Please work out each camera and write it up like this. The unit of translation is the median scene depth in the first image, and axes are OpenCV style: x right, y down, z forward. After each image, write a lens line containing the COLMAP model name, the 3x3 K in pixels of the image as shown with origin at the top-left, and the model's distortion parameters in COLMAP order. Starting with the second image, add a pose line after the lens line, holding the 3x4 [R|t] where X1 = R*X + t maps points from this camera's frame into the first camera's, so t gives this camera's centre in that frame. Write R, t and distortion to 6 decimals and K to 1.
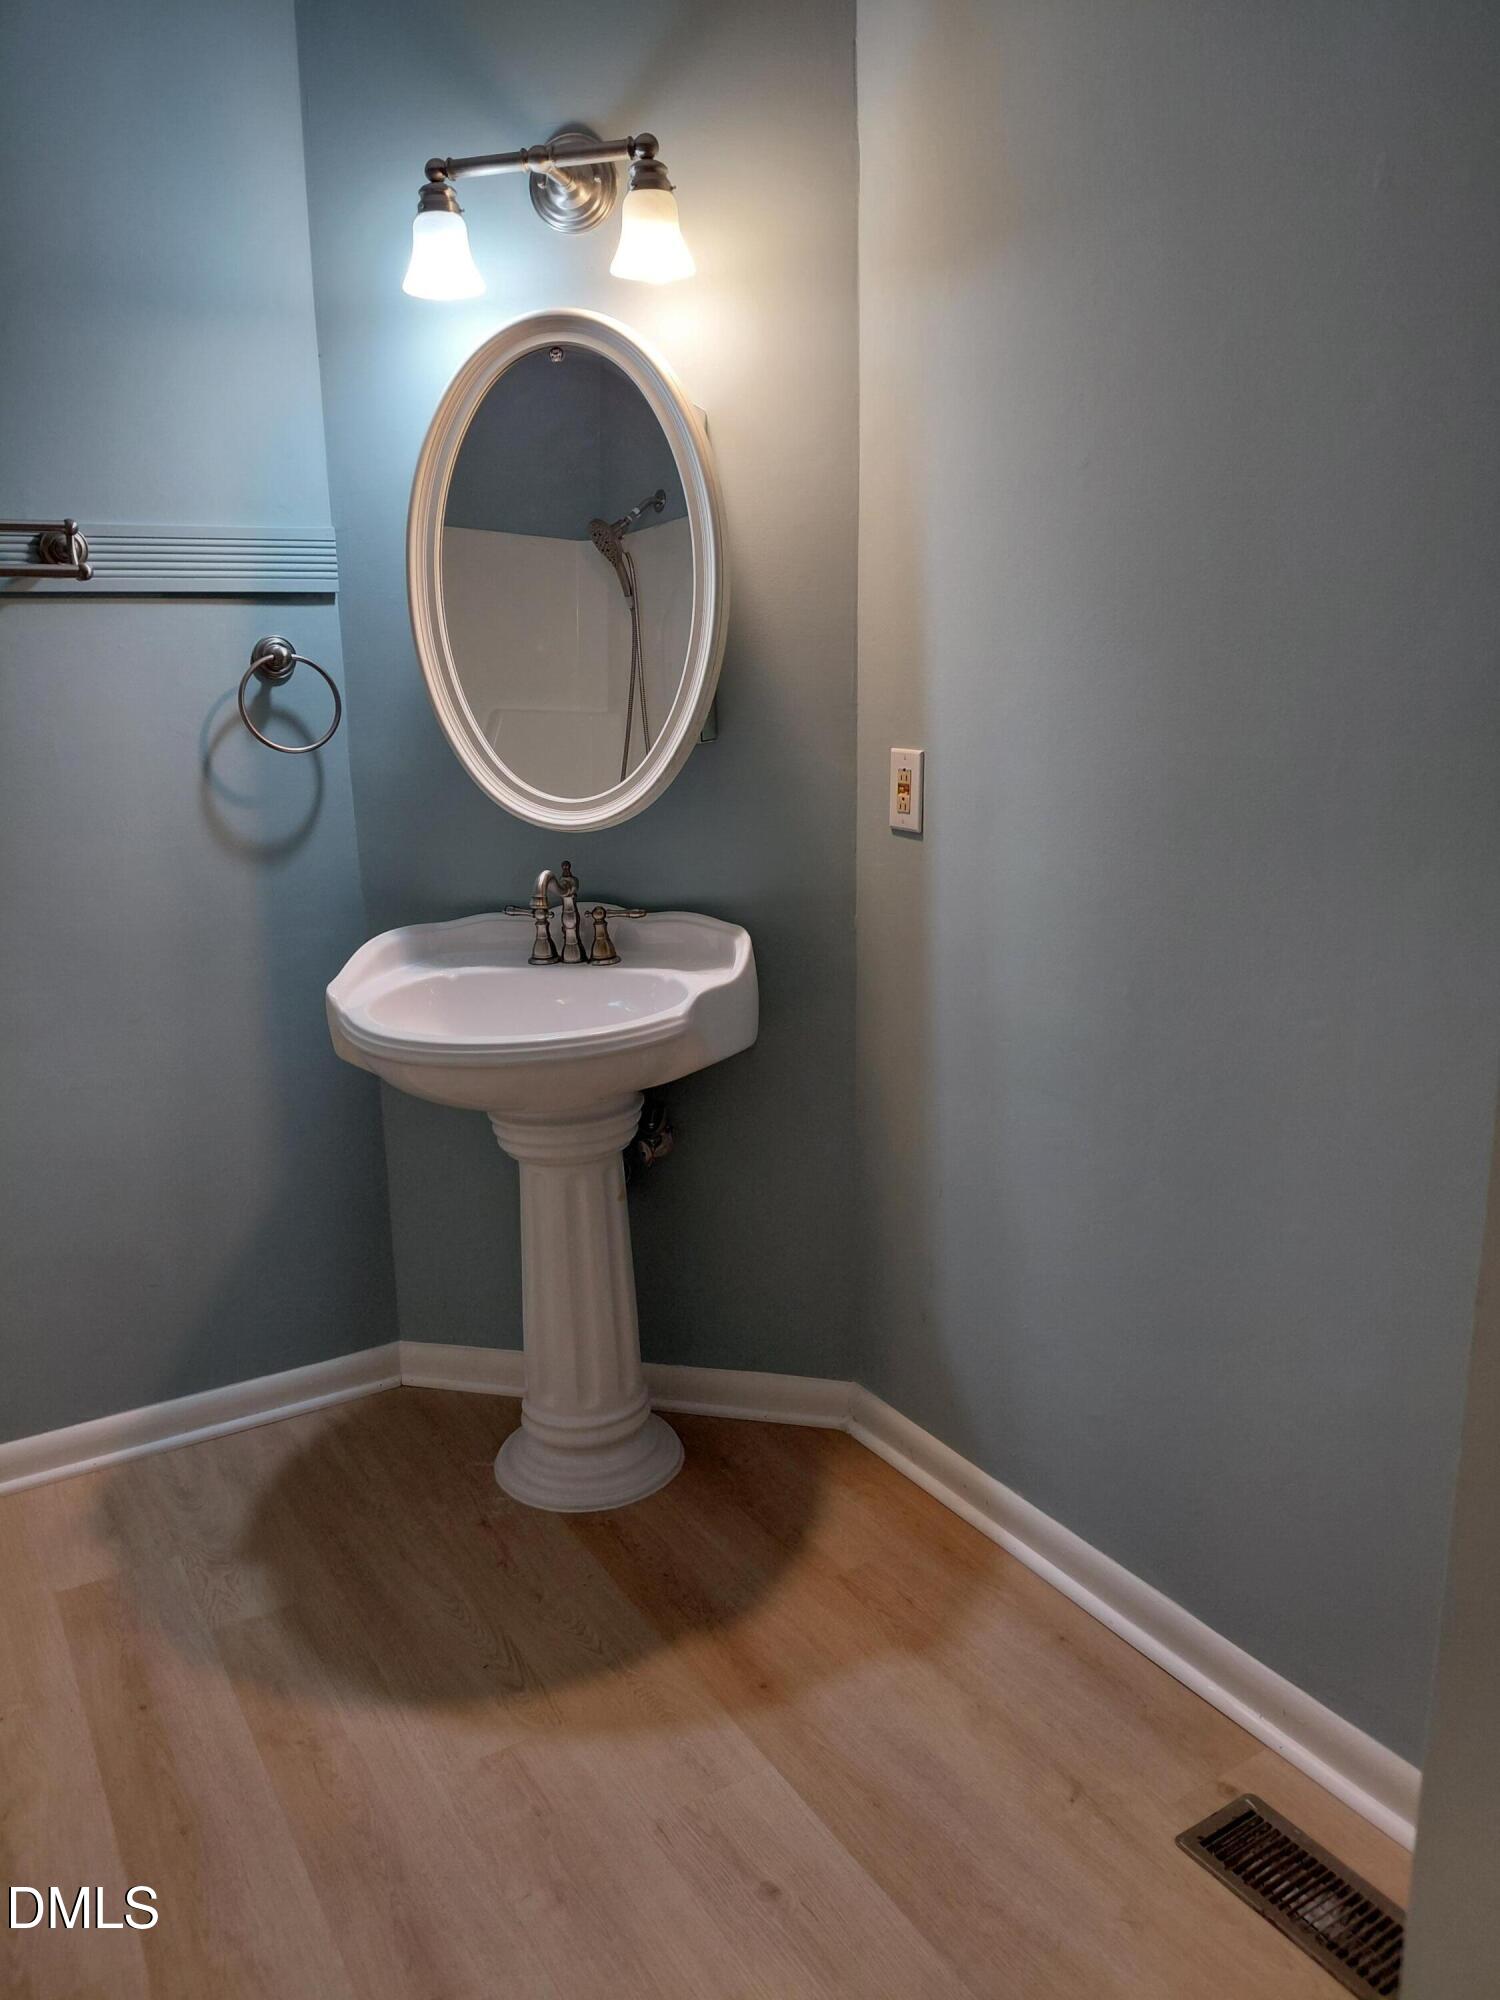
lens RADIAL K [[1477.9, 0, 757.6], [0, 1477.9, 1004.9], [0, 0, 1]] dist [0.080406, -0.150352]
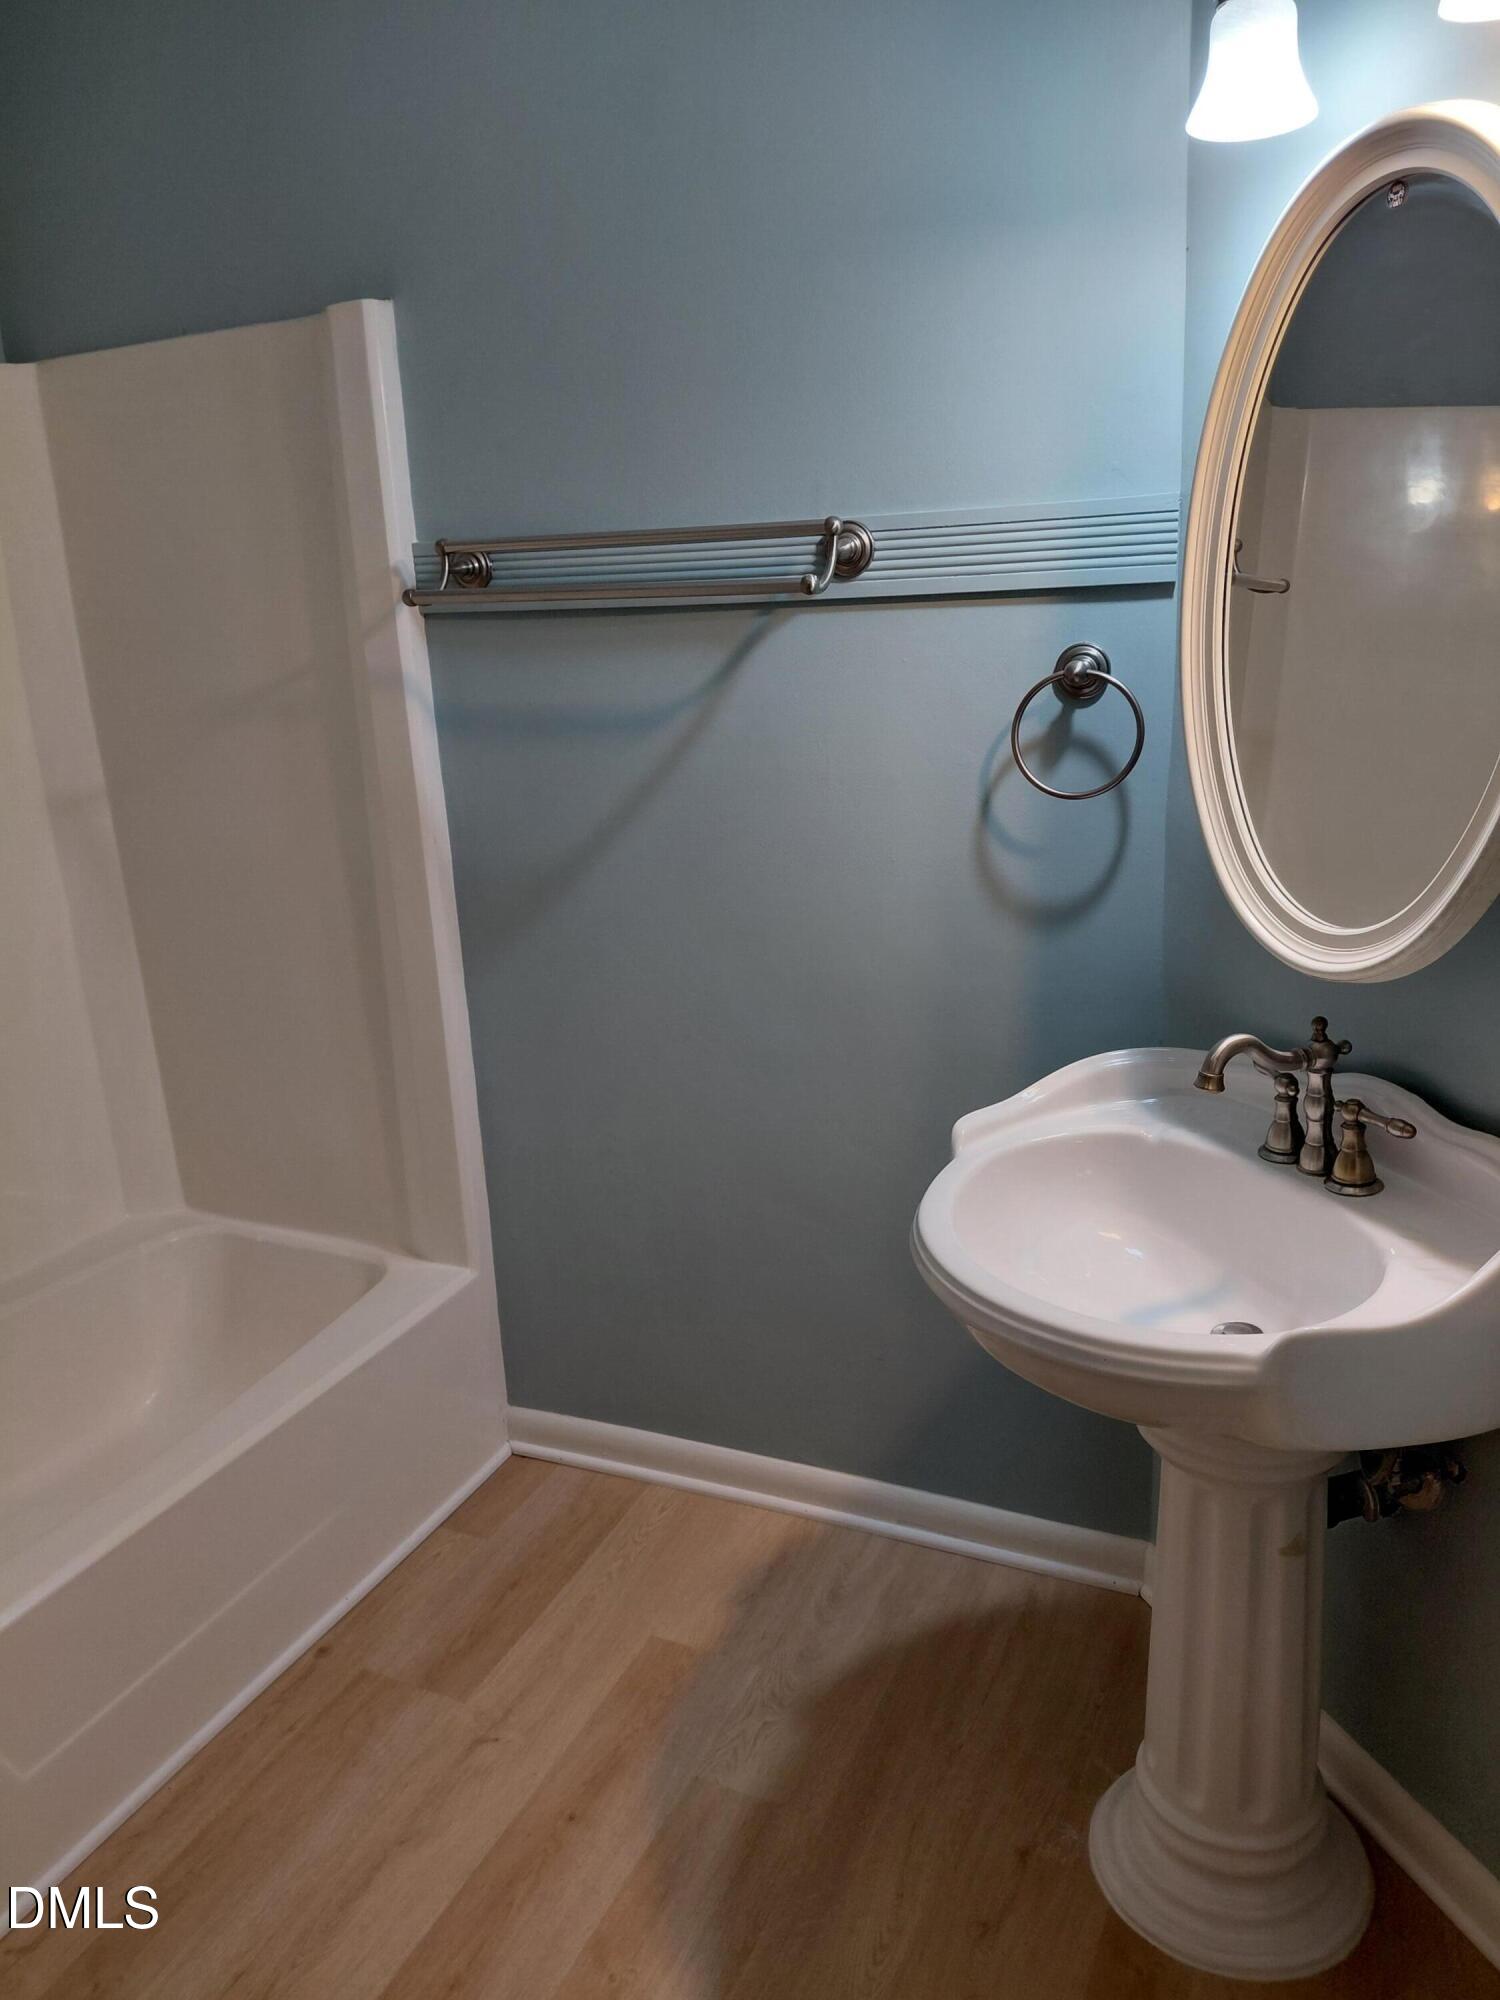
lens RADIAL K [[1477.9, 0, 754.7], [0, 1477.9, 1009.4], [0, 0, 1]] dist [0.080406, -0.150352]
pose [[0.557568, 0.224425, -0.799219, 0.240011], [-0.158518, 0.973831, 0.162868, -0.163928], [0.814856, 0.035881, 0.578553, 0.431039]]
